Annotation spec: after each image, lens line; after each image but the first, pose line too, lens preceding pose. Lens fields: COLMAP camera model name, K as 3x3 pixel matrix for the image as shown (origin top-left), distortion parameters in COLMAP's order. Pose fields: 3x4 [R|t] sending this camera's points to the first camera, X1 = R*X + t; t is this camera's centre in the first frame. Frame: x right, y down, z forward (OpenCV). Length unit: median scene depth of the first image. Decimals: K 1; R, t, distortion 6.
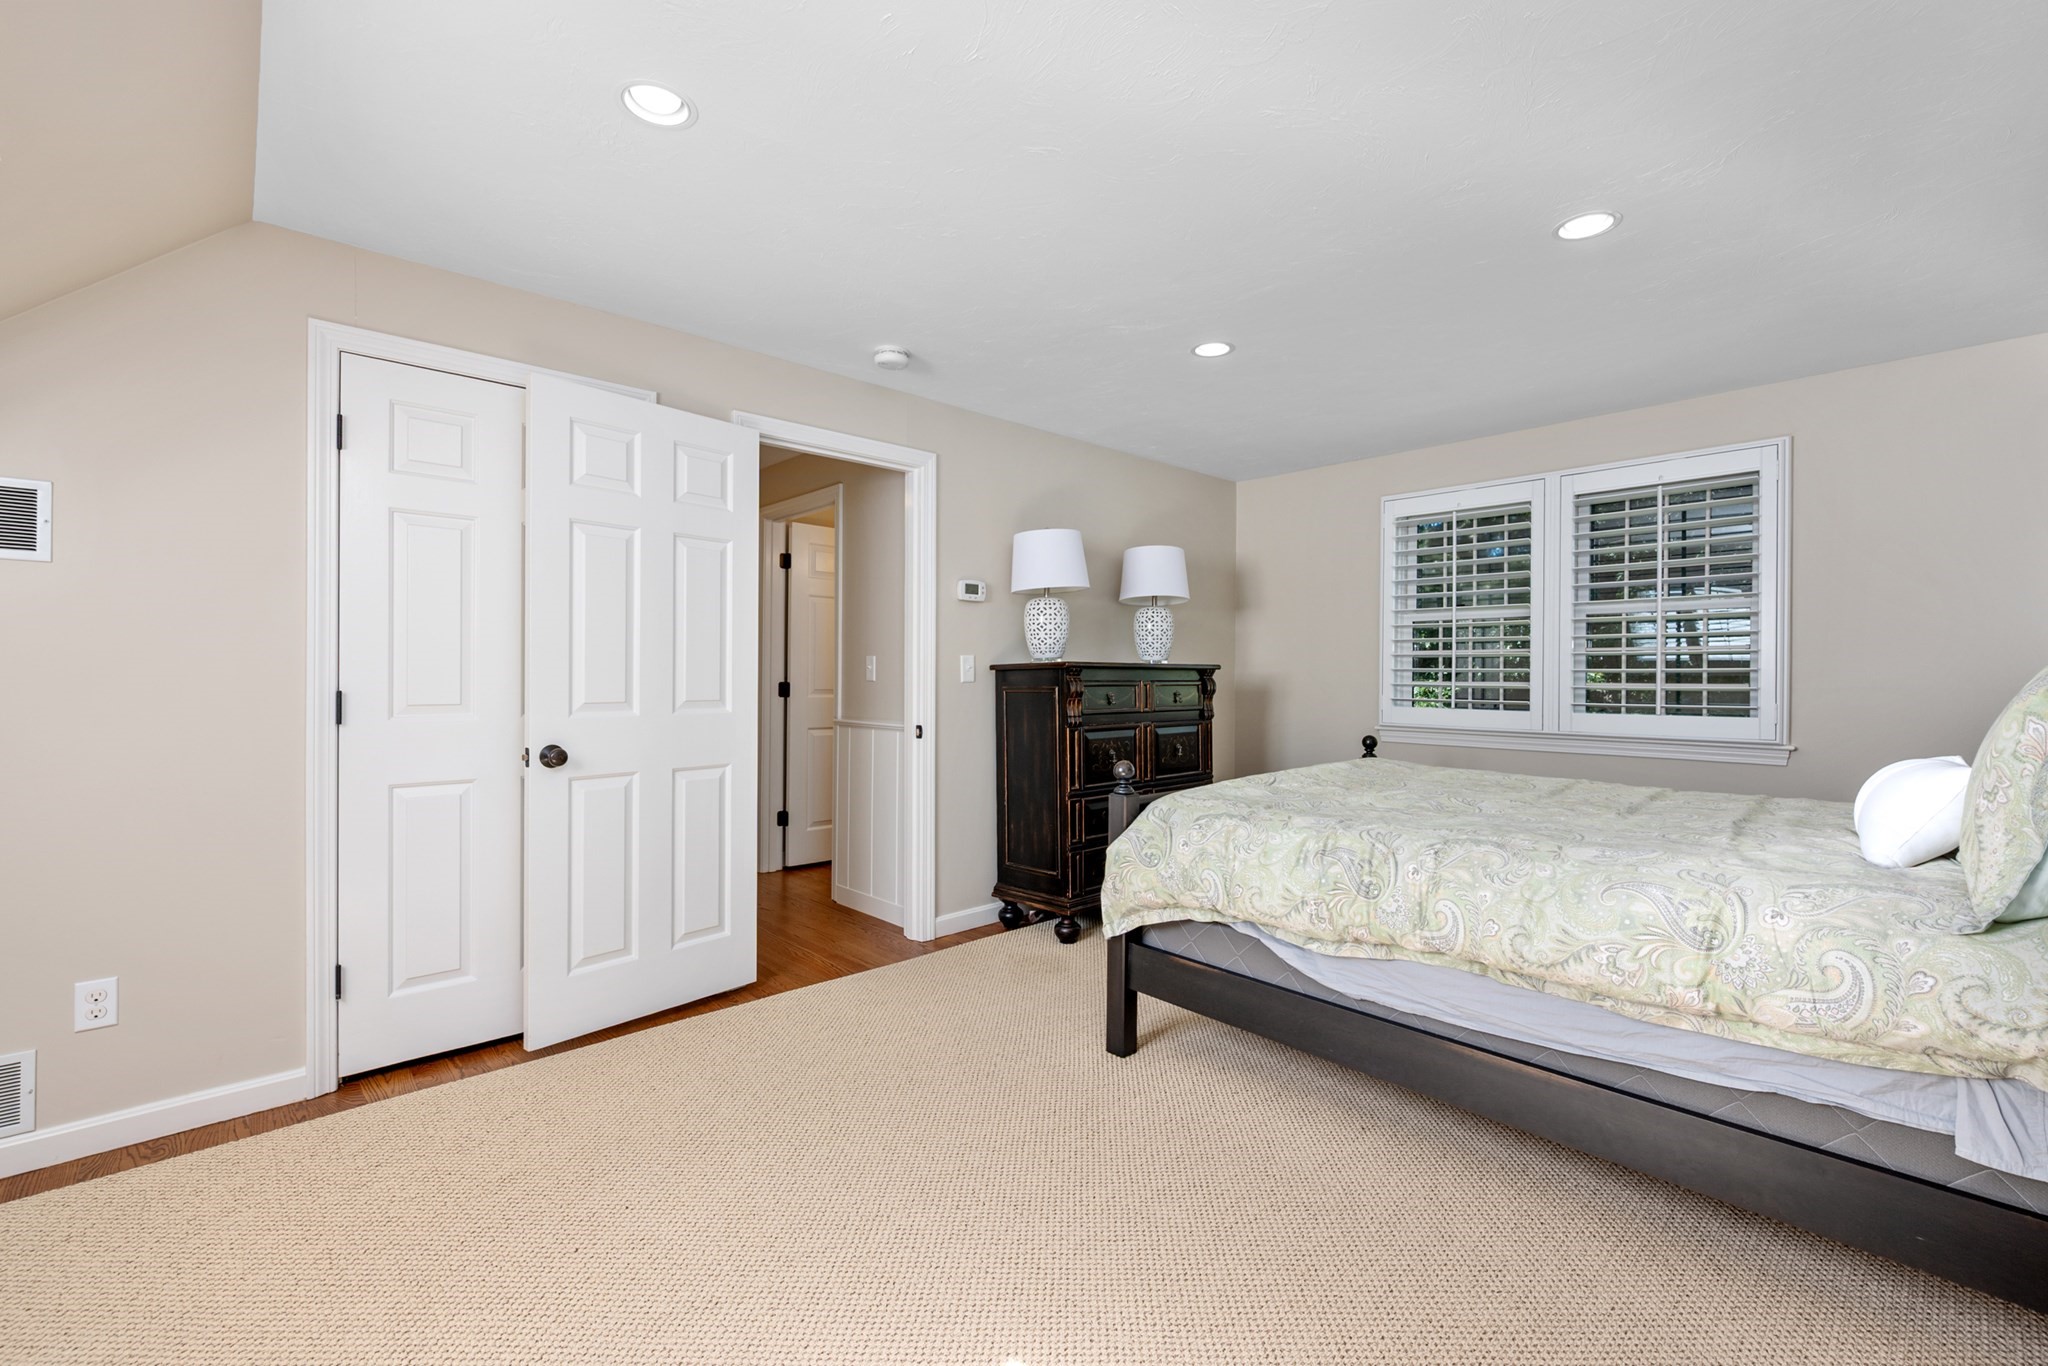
lens RADIAL K [[860.3, 0, 1024.0], [0, 860.3, 683.0], [0, 0, 1]] dist [0.000873, 0.000203]
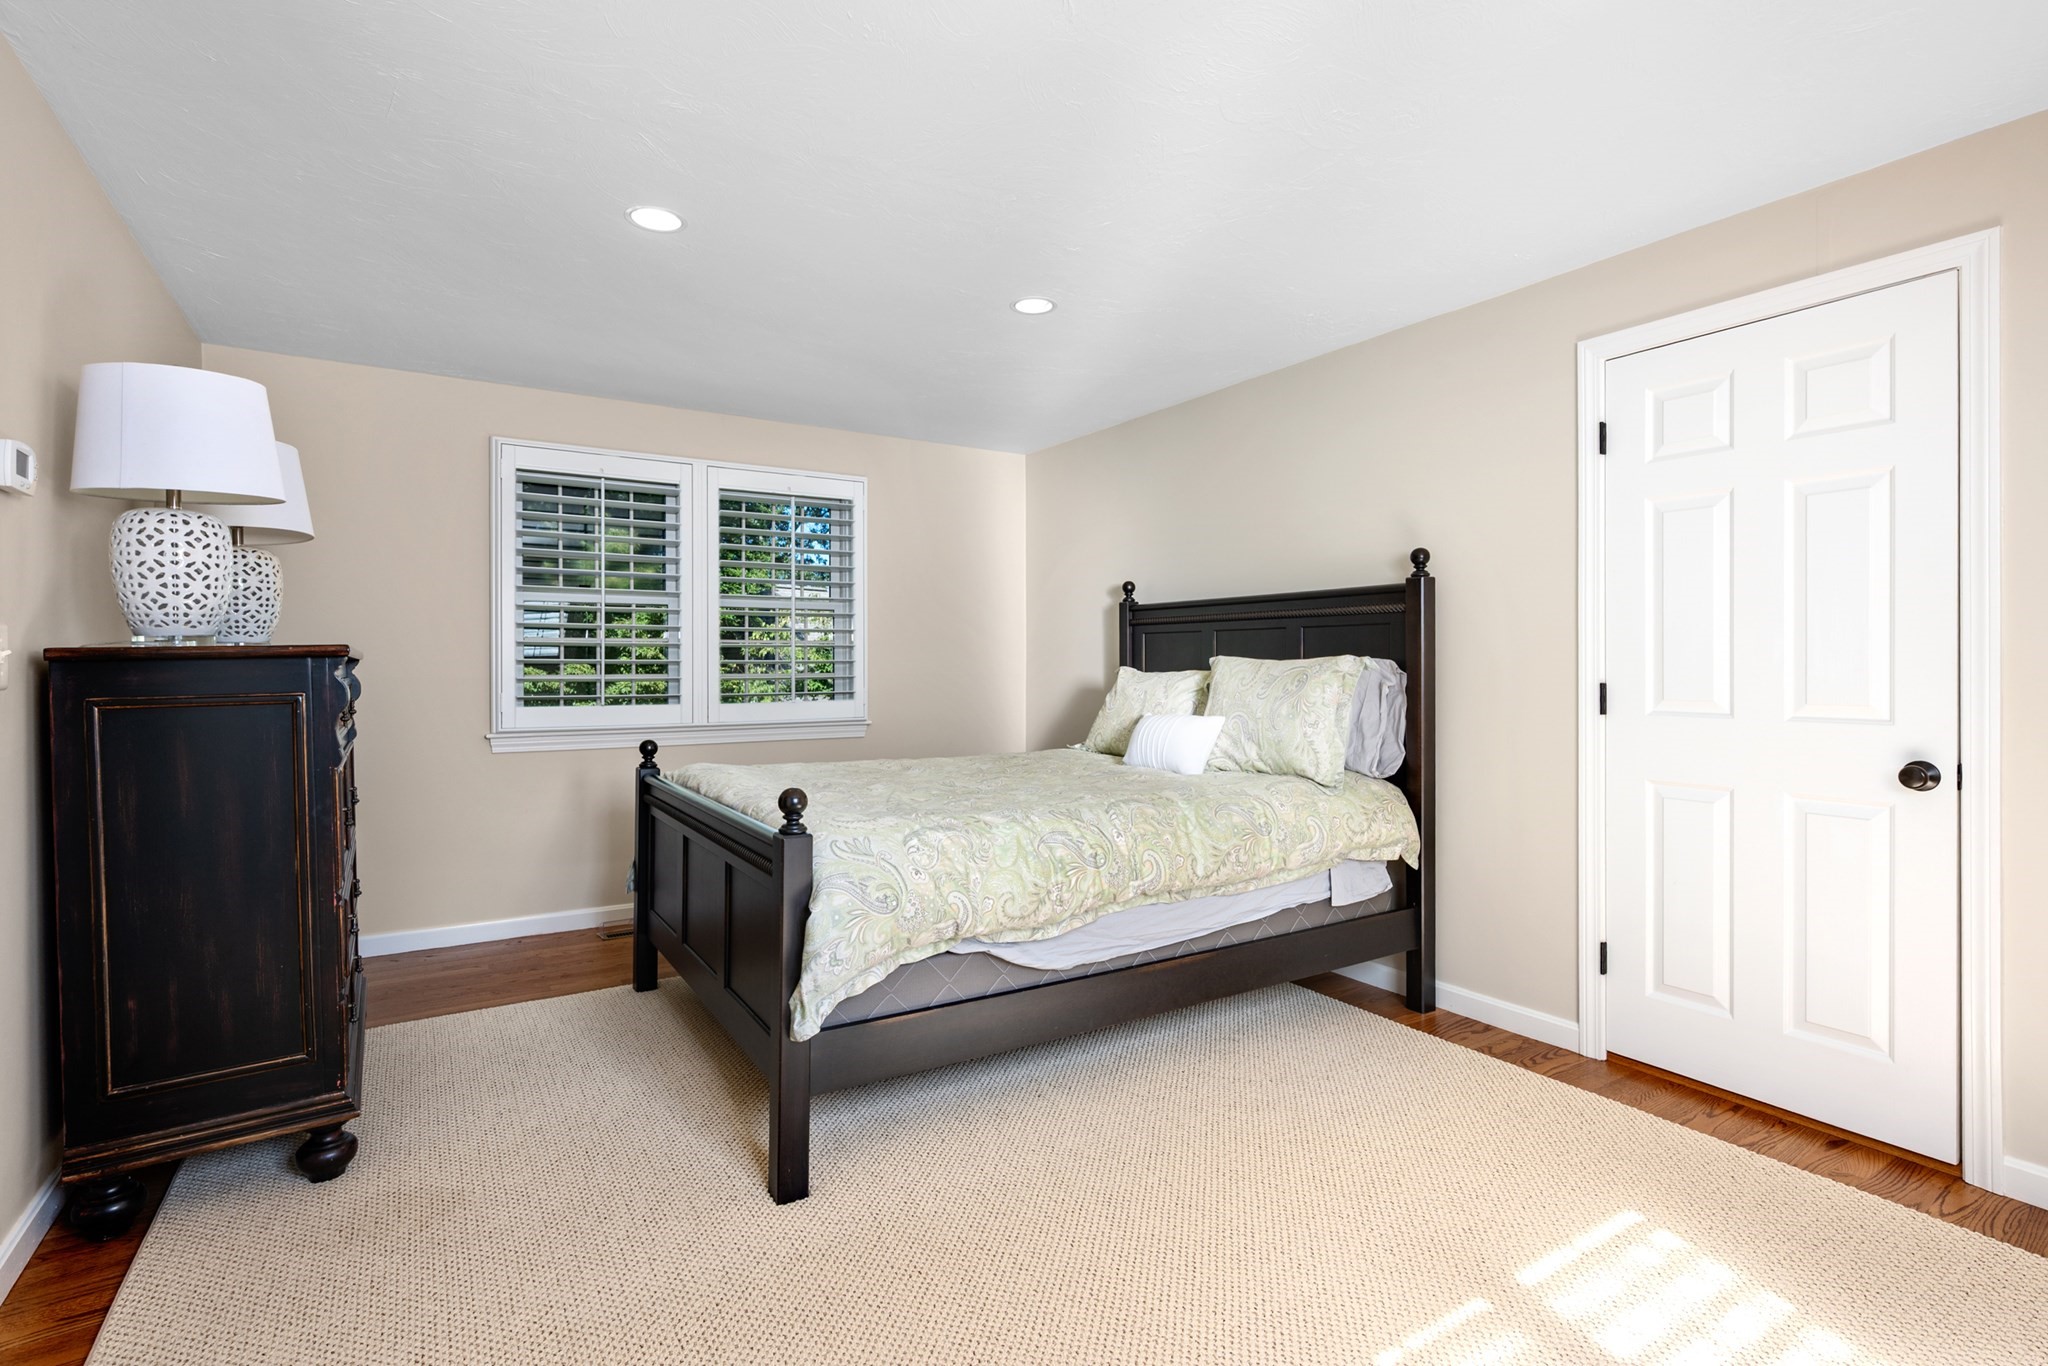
lens RADIAL K [[973.6, 0, 1024.0], [0, 973.6, 683.0], [0, 0, 1]] dist [0.001274, 0.000174]
pose [[0.191314, -0.021735, 0.981288, -0.422918], [0.012782, 0.999725, 0.019651, -0.007110], [-0.981446, 0.008784, 0.191539, 0.427204]]
